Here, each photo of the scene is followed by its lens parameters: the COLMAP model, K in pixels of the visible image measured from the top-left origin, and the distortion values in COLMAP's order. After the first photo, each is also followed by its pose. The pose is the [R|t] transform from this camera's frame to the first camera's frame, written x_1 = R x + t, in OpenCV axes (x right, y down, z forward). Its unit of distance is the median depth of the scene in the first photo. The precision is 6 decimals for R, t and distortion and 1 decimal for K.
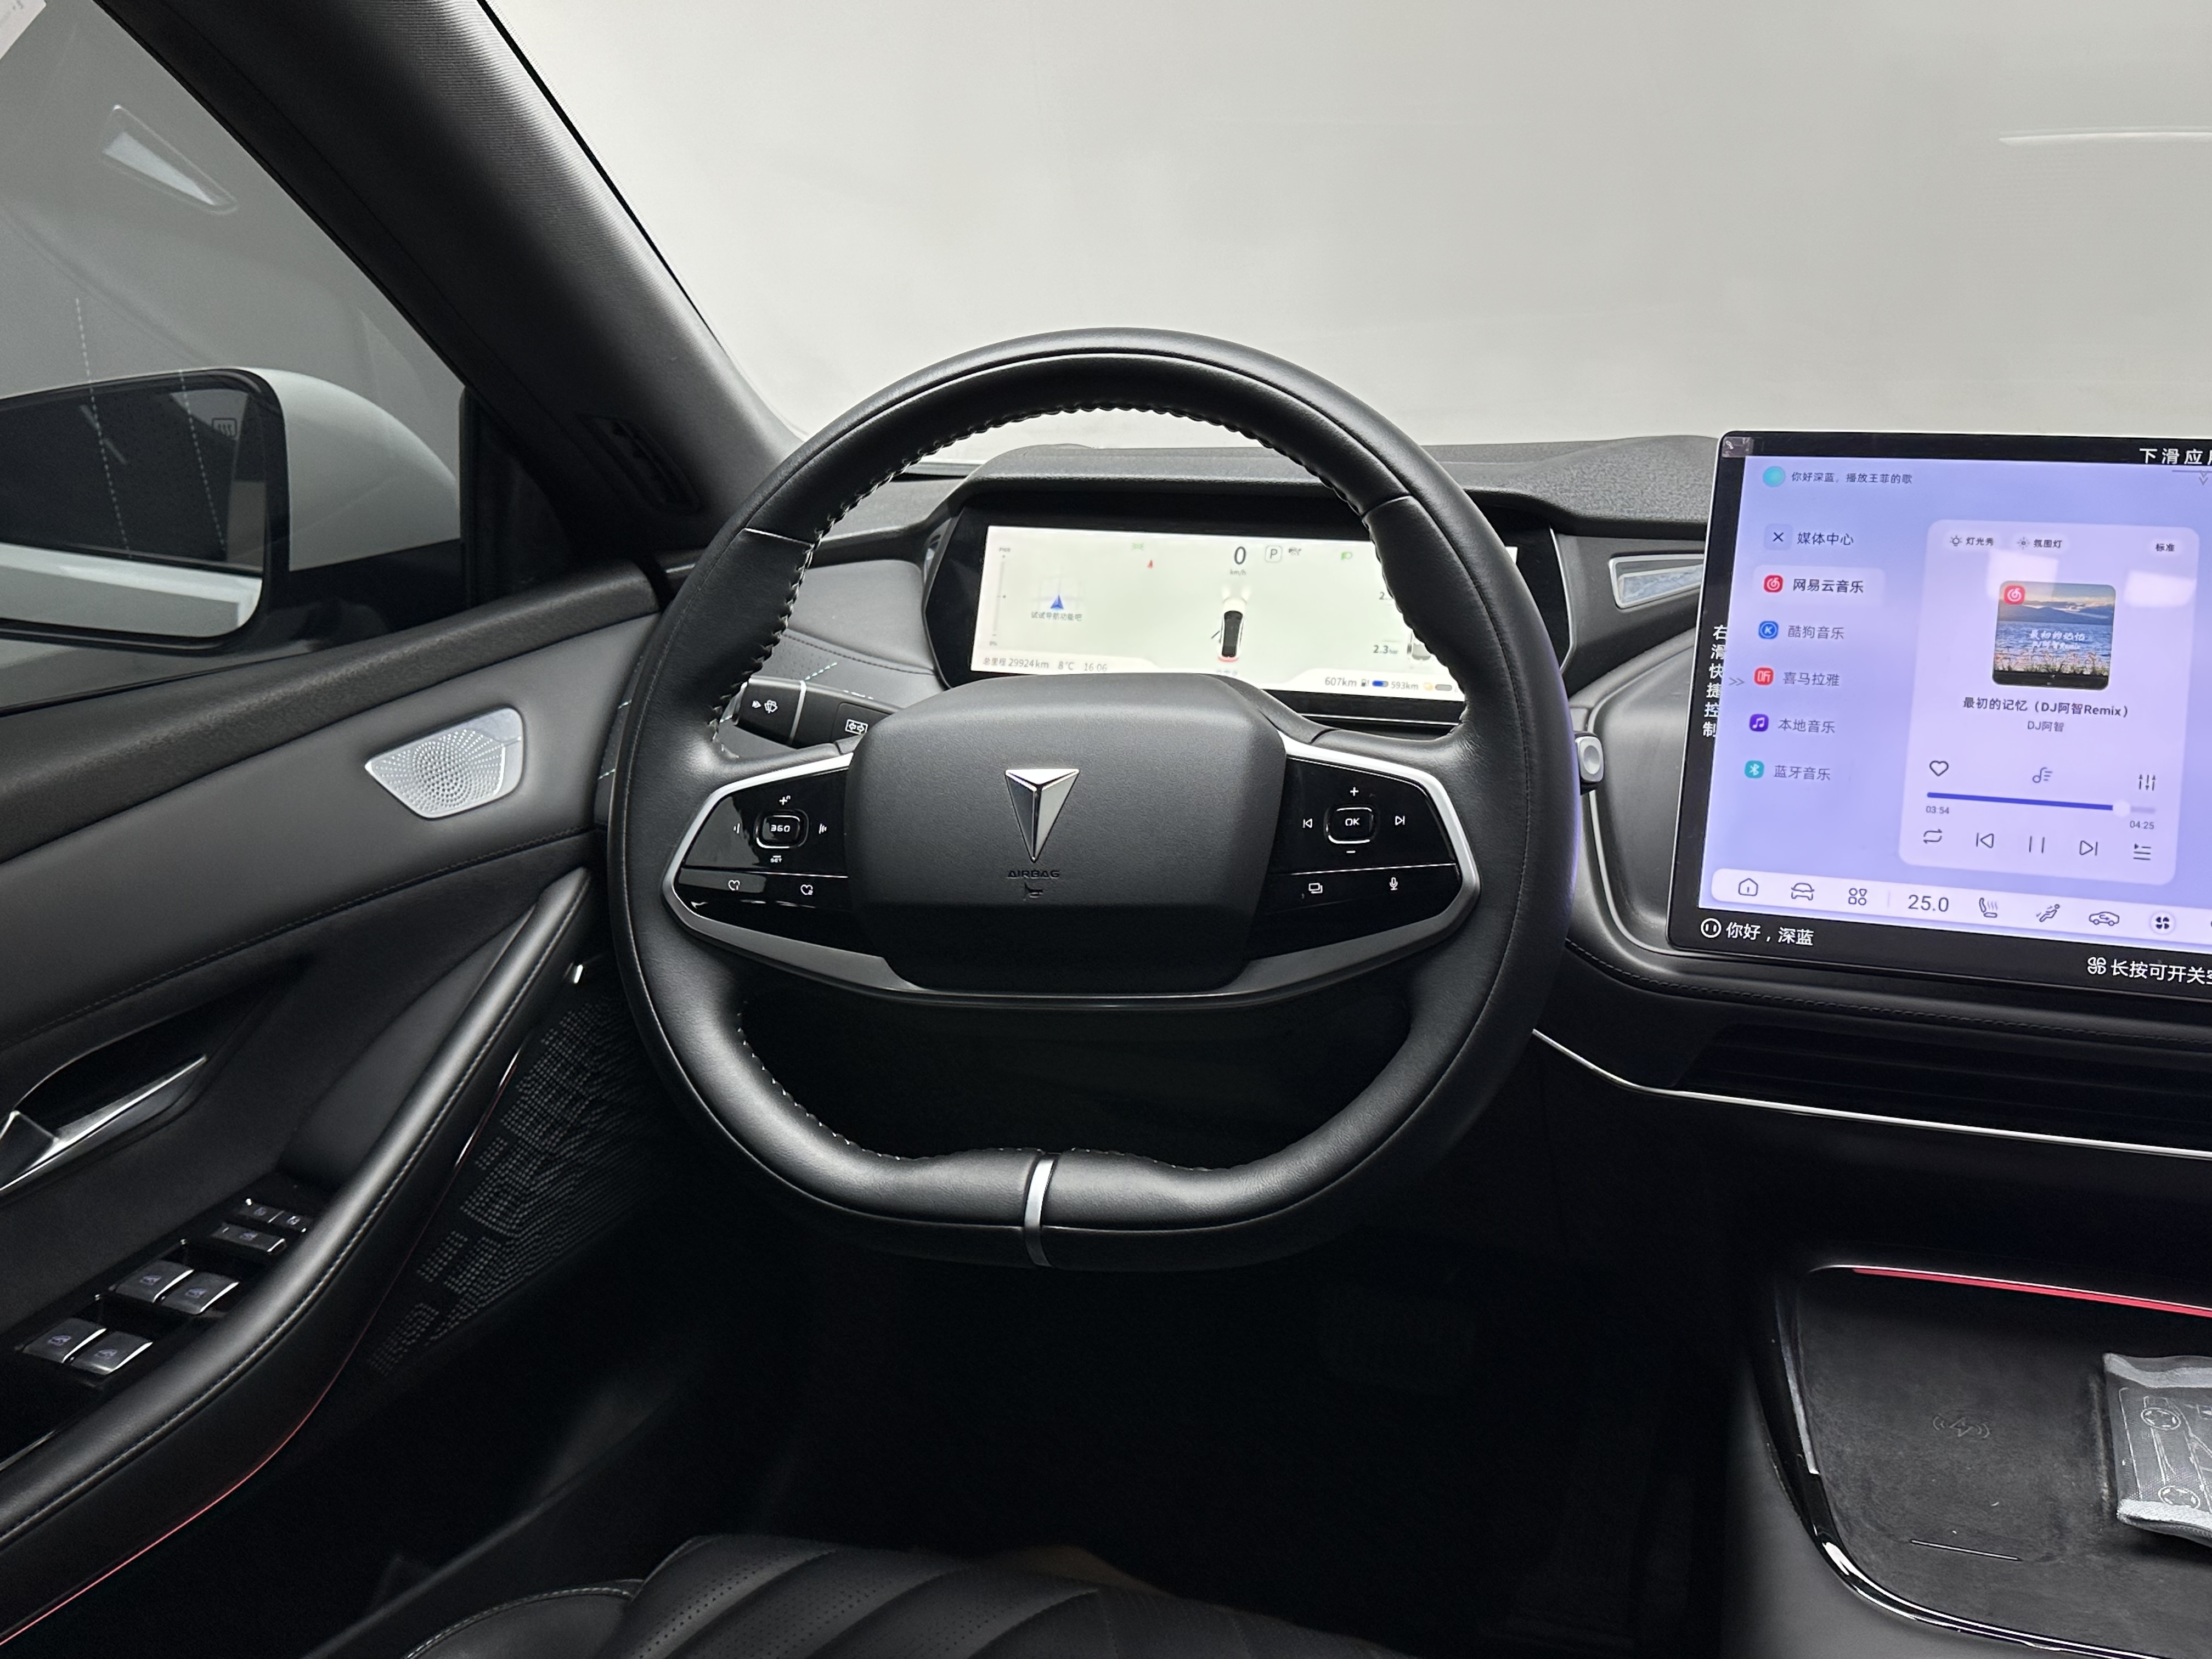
lens RADIAL K [[2233.4, 0, 1112.4], [0, 2233.4, 813.4], [0, 0, 1]] dist [0.041529, 0.000000]
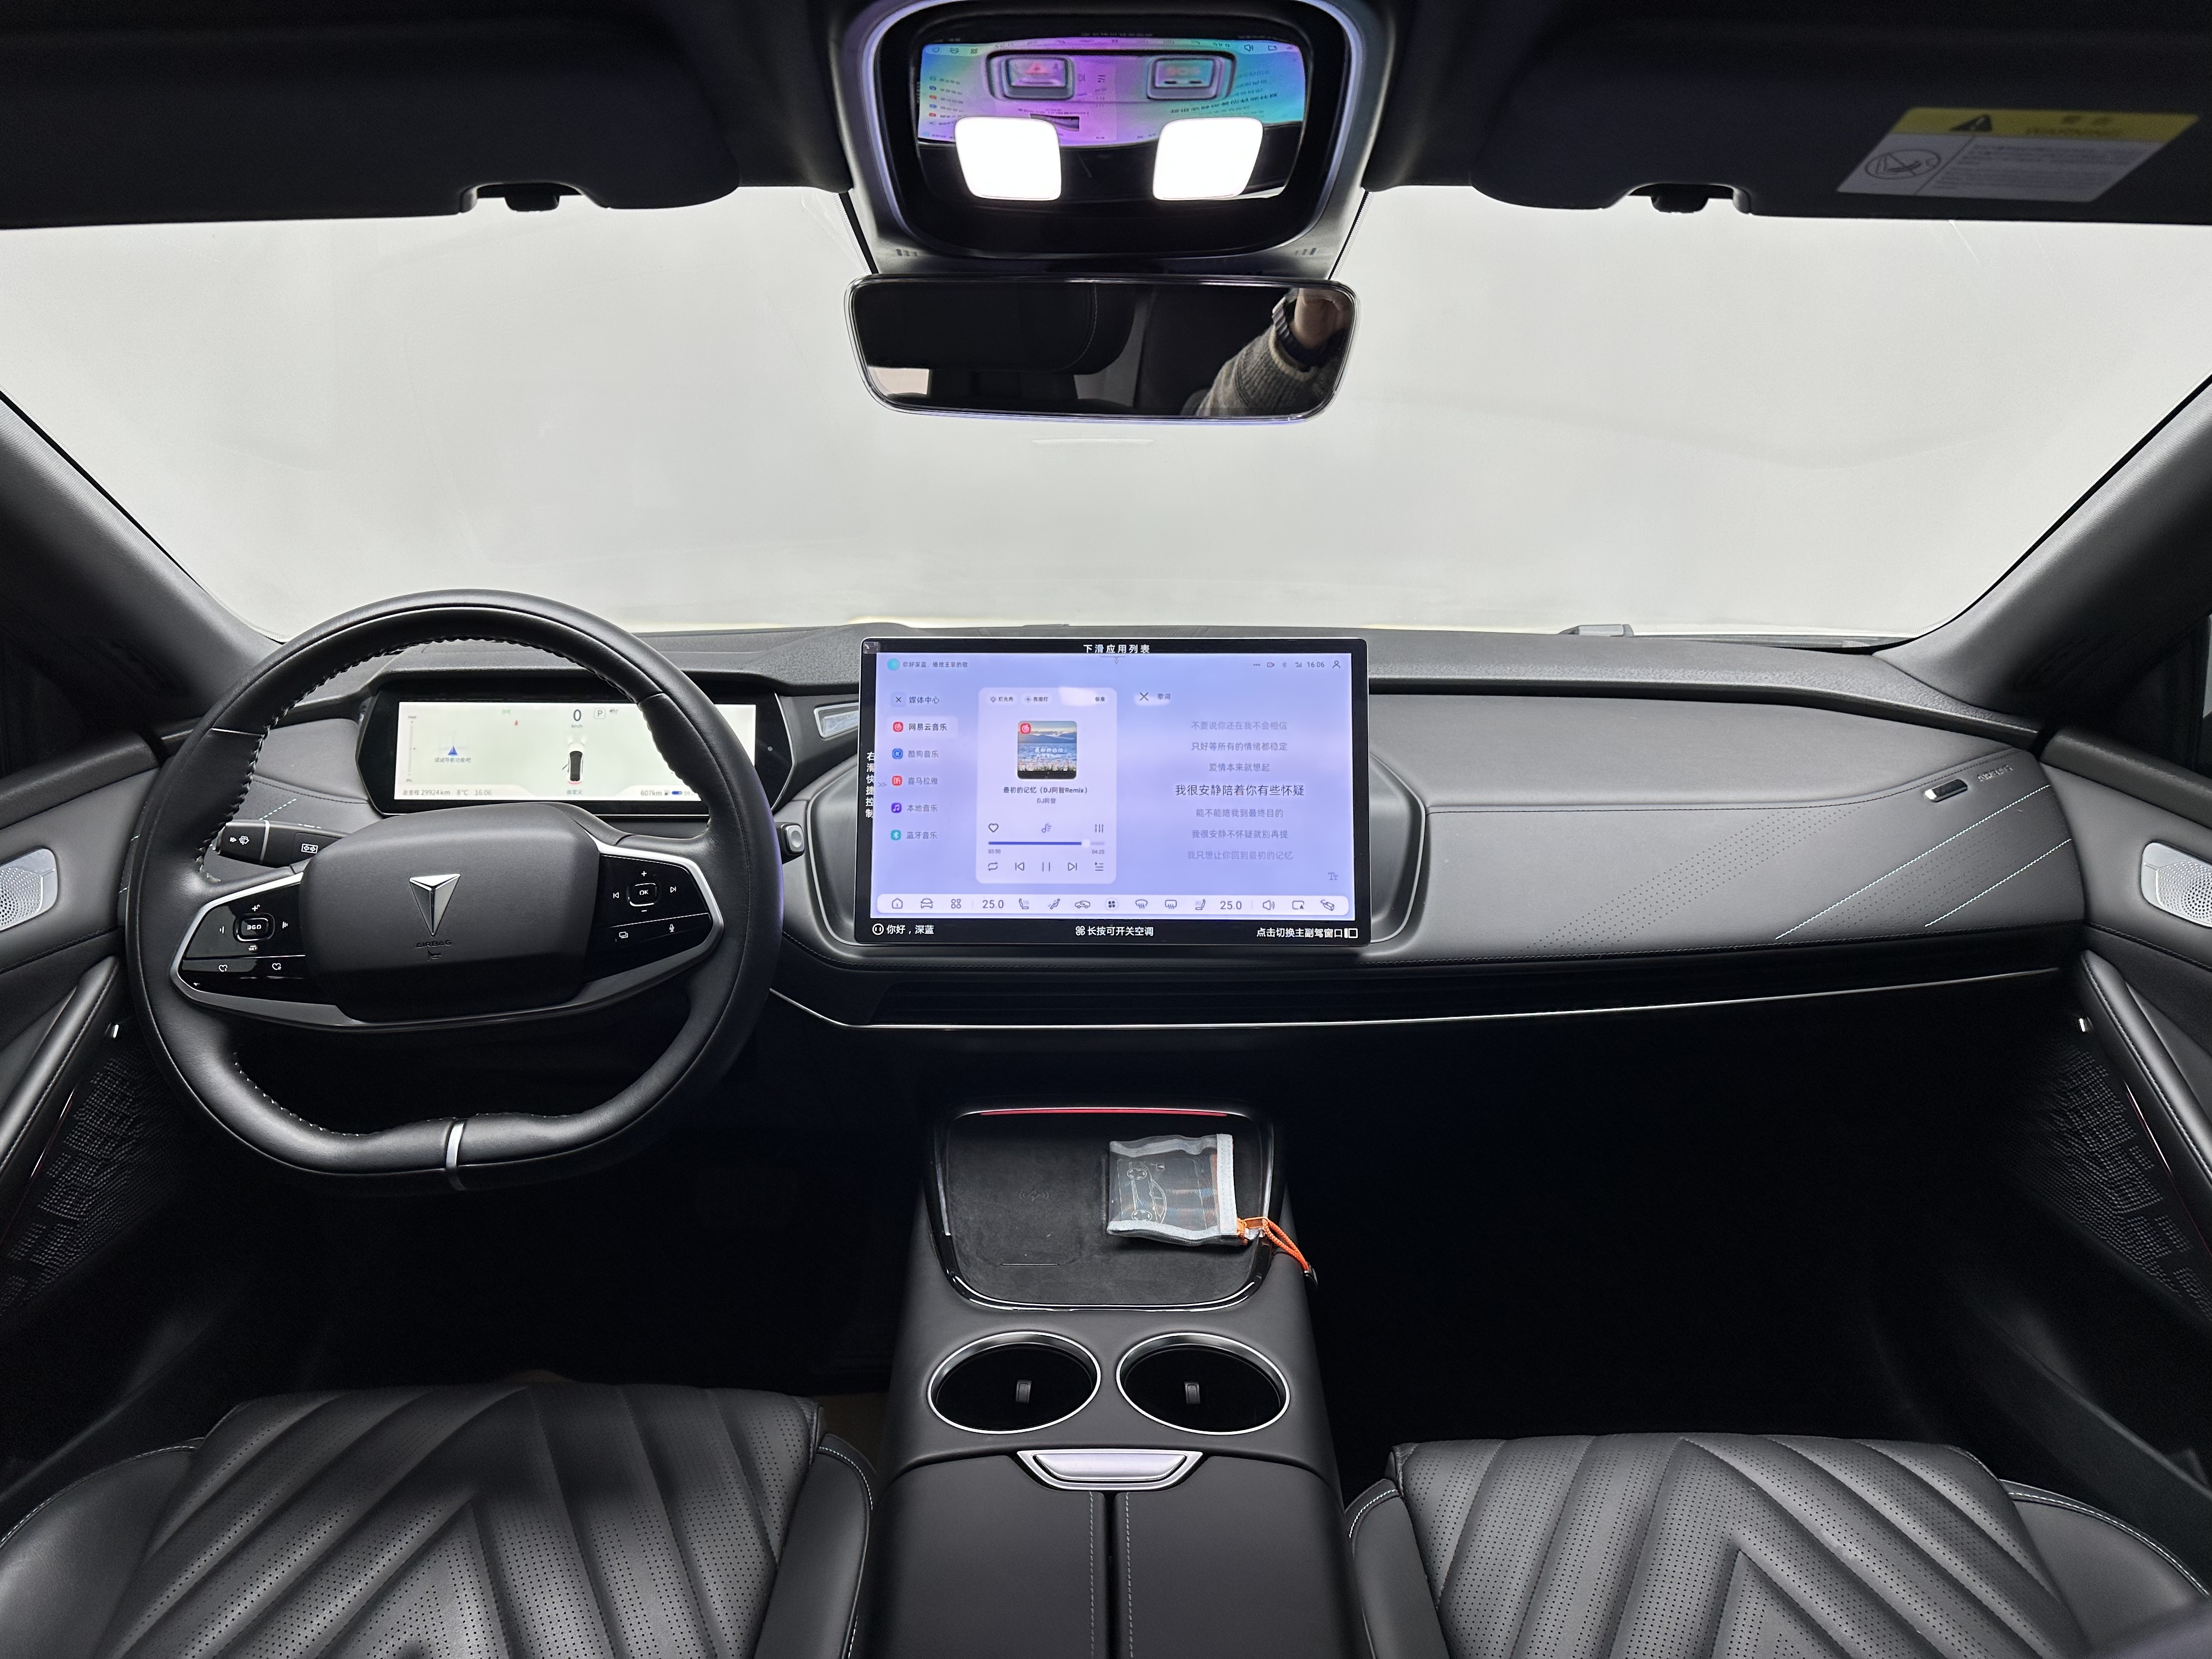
lens RADIAL K [[1679.6, 0, 1223.4], [0, 1679.6, 781.1], [0, 0, 1]] dist [0.047548, -0.082219]
pose [[0.941574, -0.078367, 0.327561, 0.104919], [0.075300, 0.996917, 0.022058, -0.070377], [-0.328280, 0.003896, 0.944572, -0.300295]]
